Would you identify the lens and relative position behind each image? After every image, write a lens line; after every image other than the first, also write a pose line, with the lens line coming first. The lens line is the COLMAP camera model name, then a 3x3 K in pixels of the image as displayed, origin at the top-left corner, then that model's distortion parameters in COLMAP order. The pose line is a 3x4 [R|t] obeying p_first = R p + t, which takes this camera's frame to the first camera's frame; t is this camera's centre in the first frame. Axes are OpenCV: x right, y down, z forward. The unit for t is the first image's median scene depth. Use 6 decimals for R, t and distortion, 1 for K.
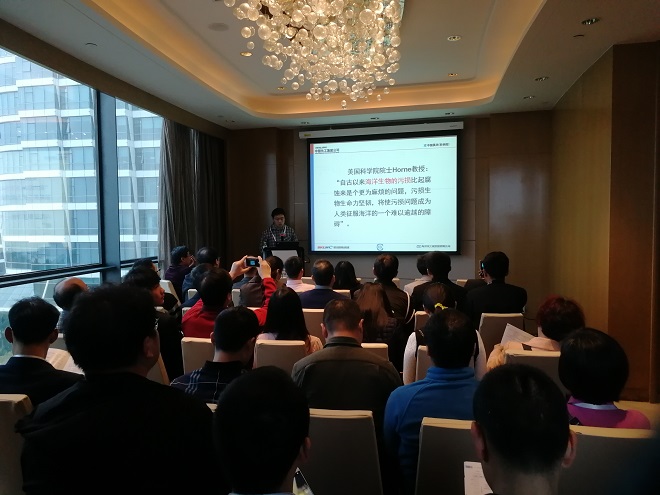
lens RADIAL K [[557.5, 0, 330.0], [0, 557.5, 247.5], [0, 0, 1]] dist [-0.001718, 0.000891]
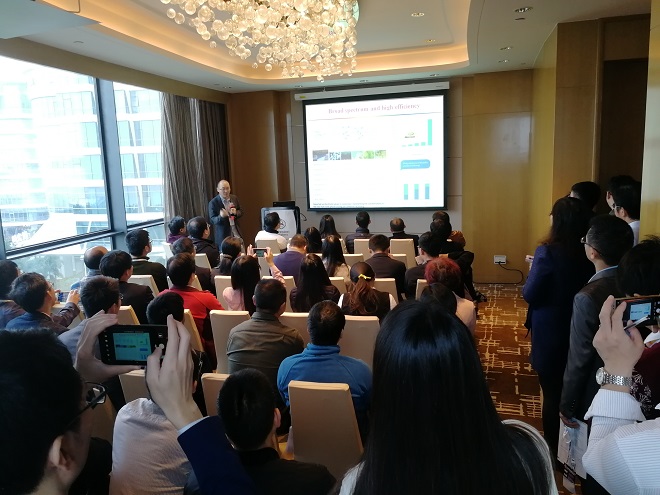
lens RADIAL K [[557.5, 0, 330.0], [0, 557.5, 247.5], [0, 0, 1]] dist [-0.001718, 0.000891]
pose [[0.997609, -0.012029, -0.068056, 0.092778], [0.019767, 0.993260, 0.114209, -0.046262], [0.066223, -0.115281, 0.991123, -0.078843]]
